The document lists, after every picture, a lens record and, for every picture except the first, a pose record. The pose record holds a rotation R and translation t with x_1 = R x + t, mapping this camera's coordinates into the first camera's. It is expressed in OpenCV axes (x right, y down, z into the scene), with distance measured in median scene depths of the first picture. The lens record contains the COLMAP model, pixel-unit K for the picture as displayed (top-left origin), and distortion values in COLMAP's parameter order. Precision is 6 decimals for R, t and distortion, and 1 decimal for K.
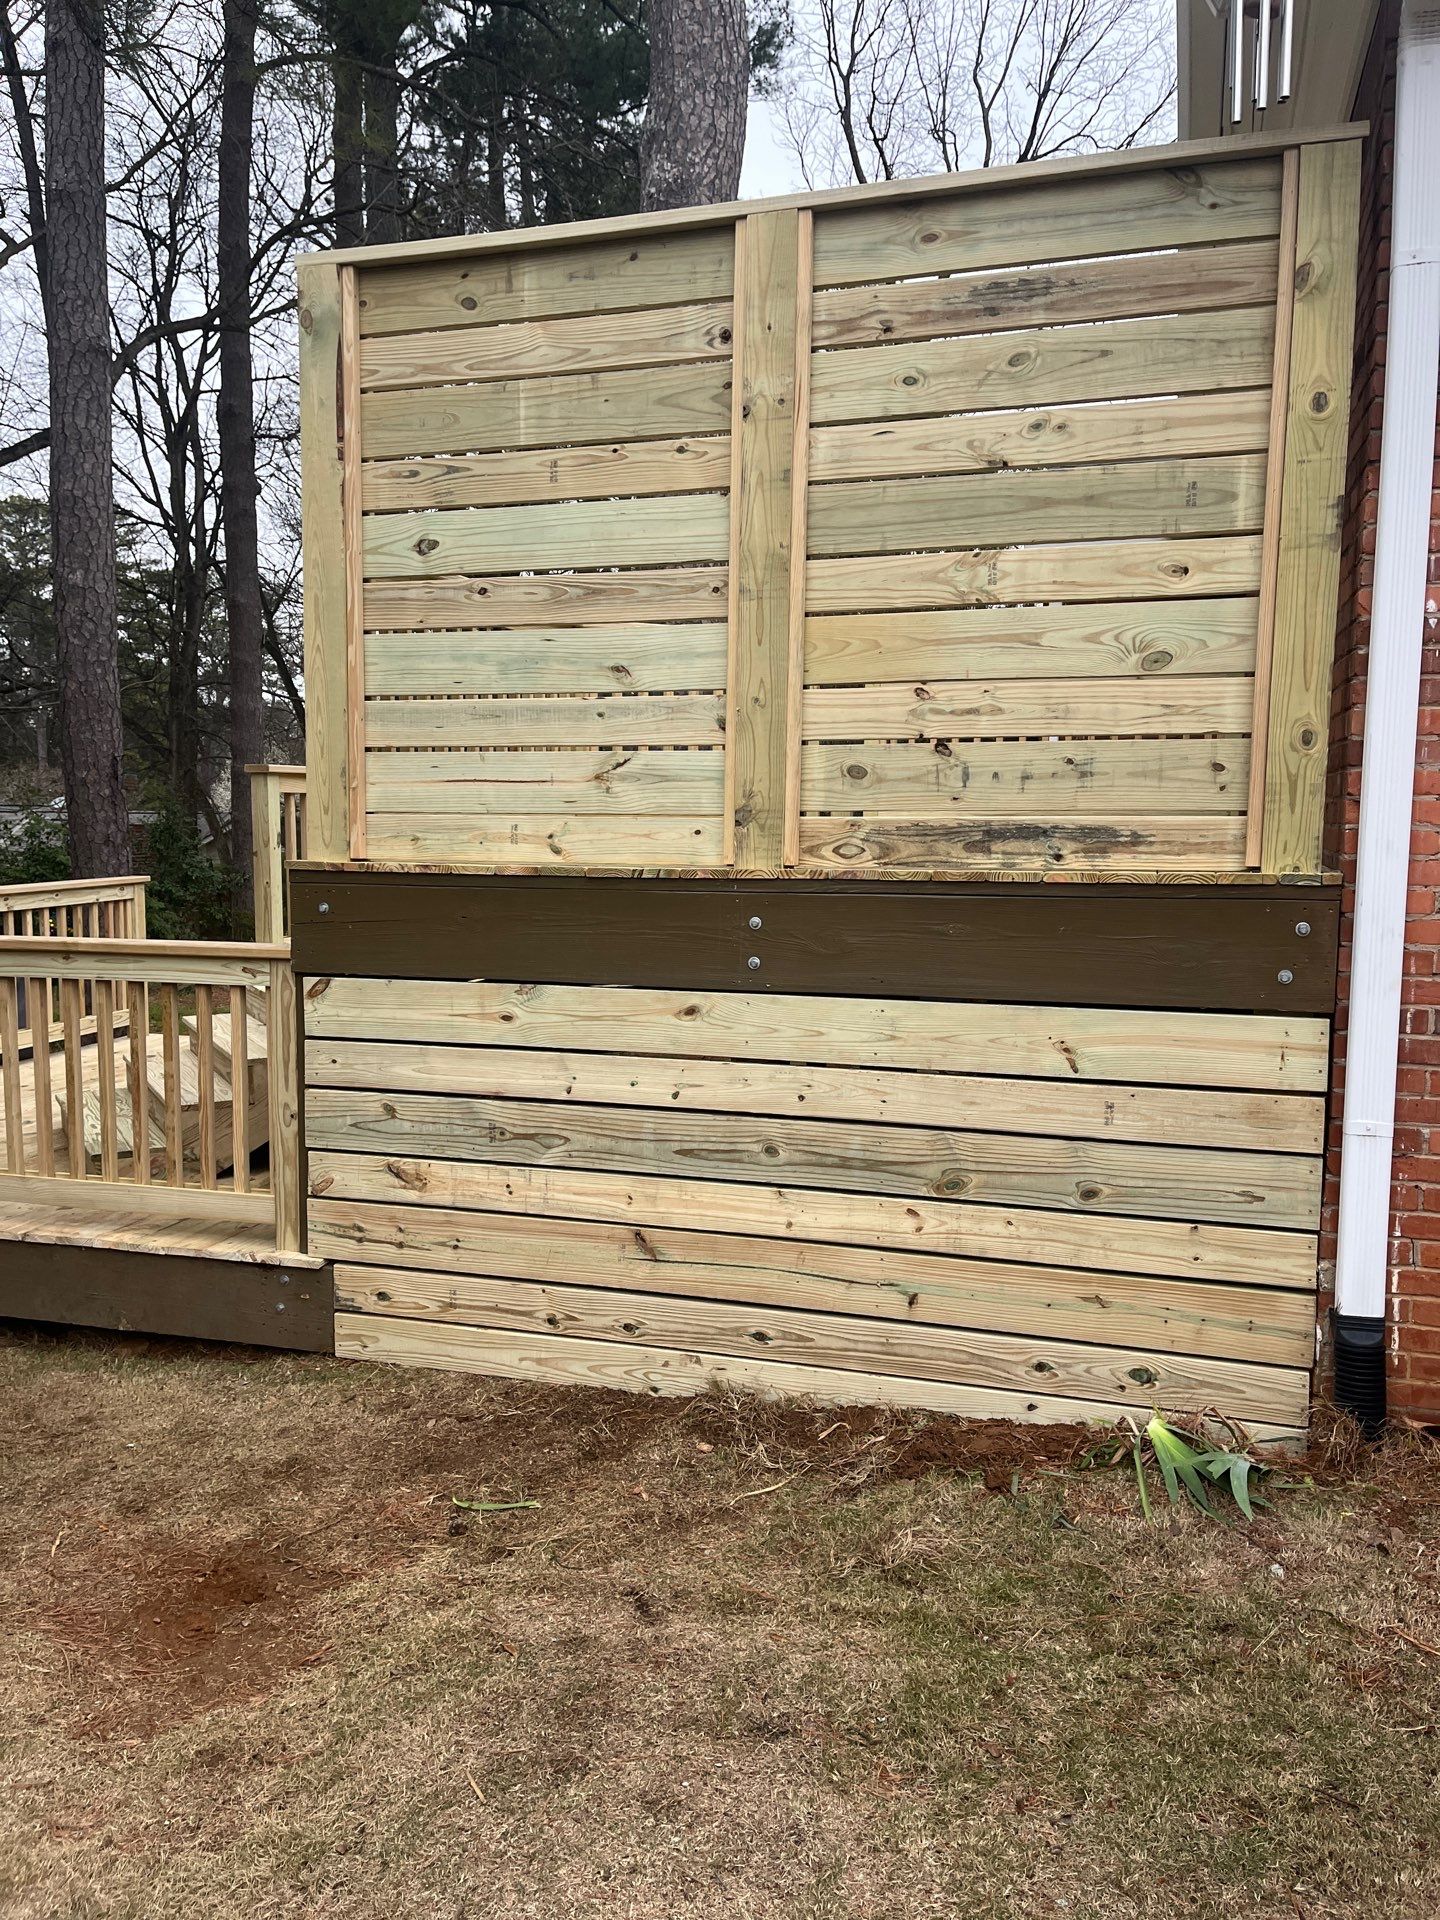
lens RADIAL K [[1443.5, 0, 713.0], [0, 1443.5, 949.9], [0, 0, 1]] dist [0.063878, -0.085081]
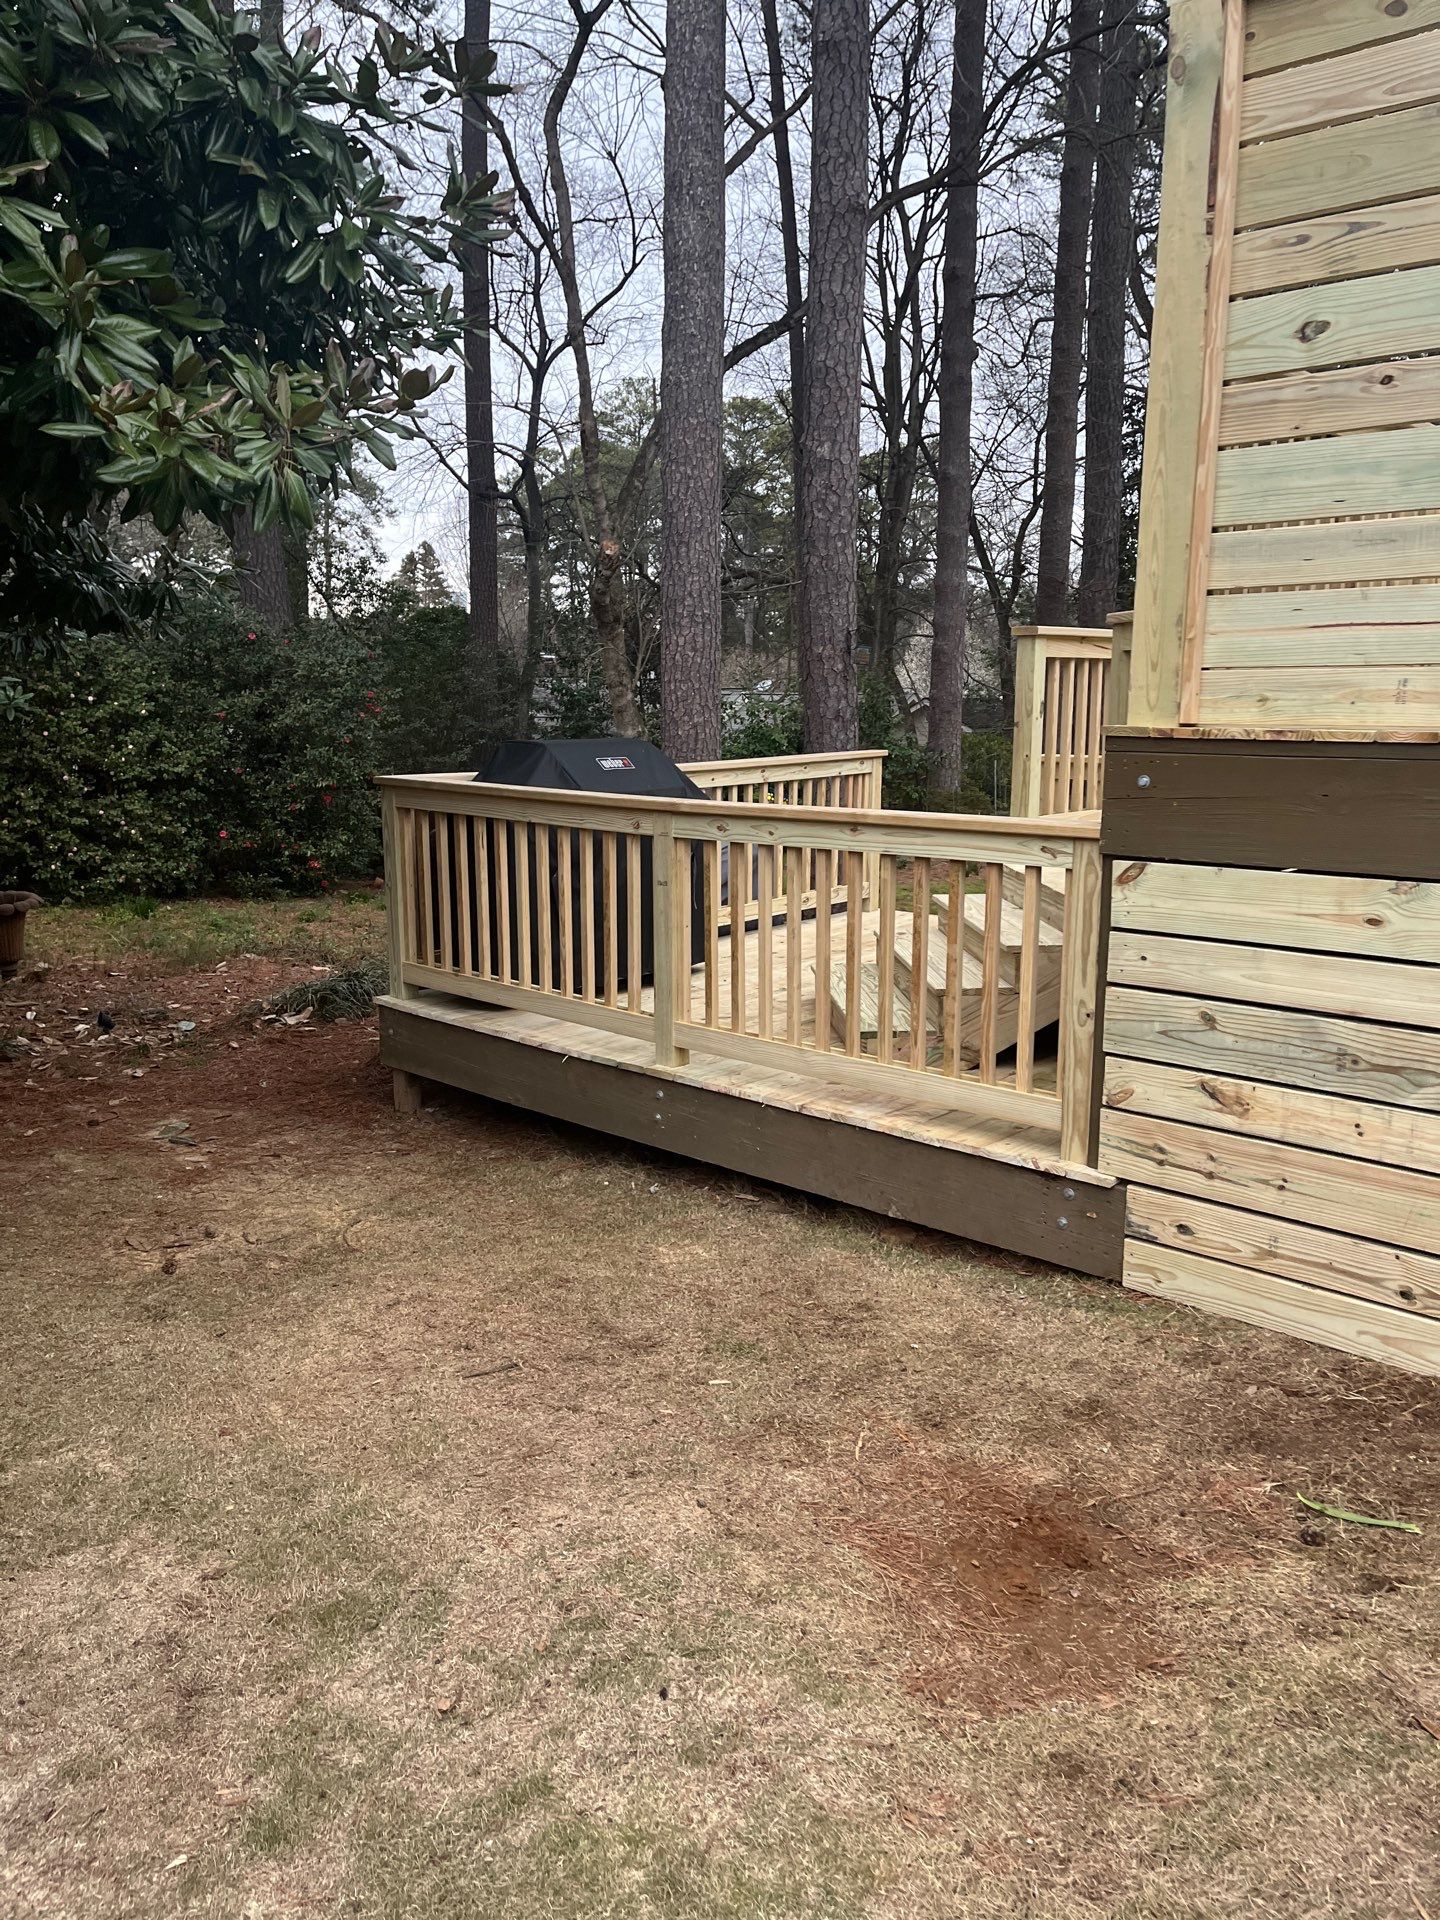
lens RADIAL K [[1443.5, 0, 713.4], [0, 1443.5, 954.3], [0, 0, 1]] dist [0.063878, -0.085081]
pose [[0.900712, 0.072690, -0.428292, -0.122739], [-0.036840, 0.995131, 0.091419, 0.004256], [0.432852, -0.066564, 0.899004, 0.104266]]
